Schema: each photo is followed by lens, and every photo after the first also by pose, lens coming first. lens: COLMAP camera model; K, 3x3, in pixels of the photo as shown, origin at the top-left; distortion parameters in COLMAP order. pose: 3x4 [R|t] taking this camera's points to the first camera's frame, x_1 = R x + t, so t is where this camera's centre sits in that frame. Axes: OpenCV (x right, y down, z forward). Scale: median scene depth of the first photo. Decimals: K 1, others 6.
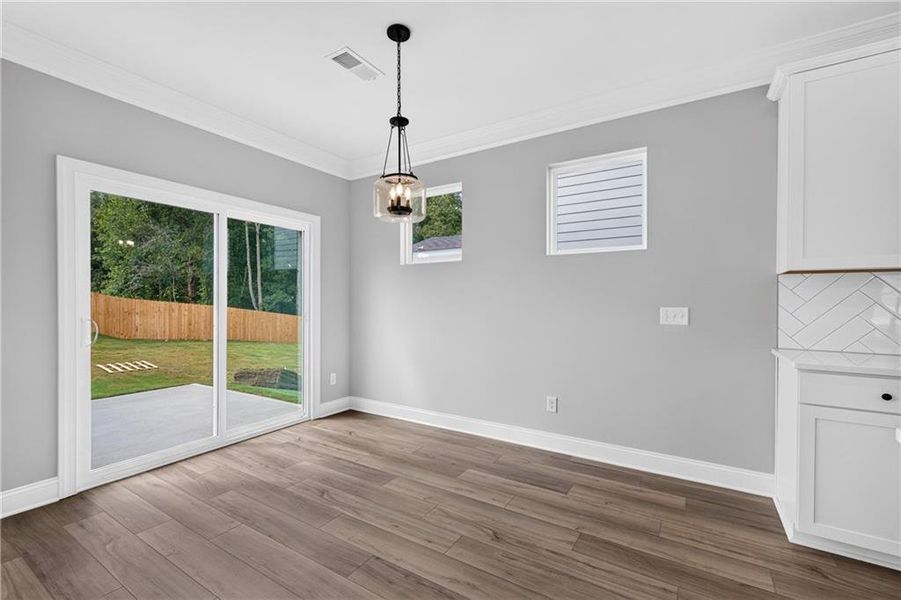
lens RADIAL K [[394.3, 0, 443.8], [0, 394.3, 301.6], [0, 0, 1]] dist [0.004193, 0.000199]
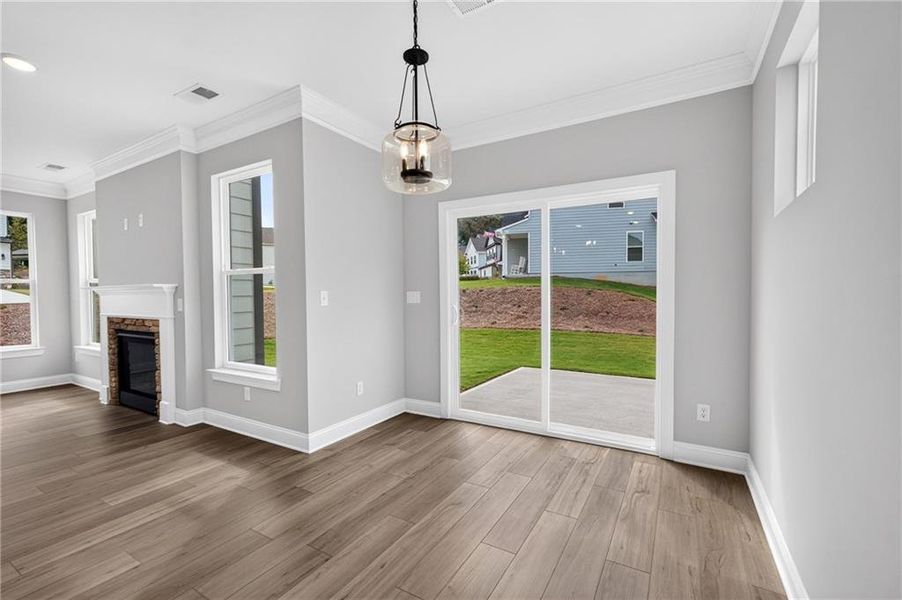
lens RADIAL K [[393.6, 0, 448.2], [0, 393.6, 304.7], [0, 0, 1]] dist [0.002695, 0.000213]
pose [[0.030354, 0.026986, -0.999175, 0.439071], [0.004072, 0.999624, 0.027122, -0.001121], [0.999531, -0.004892, 0.030232, 0.703593]]
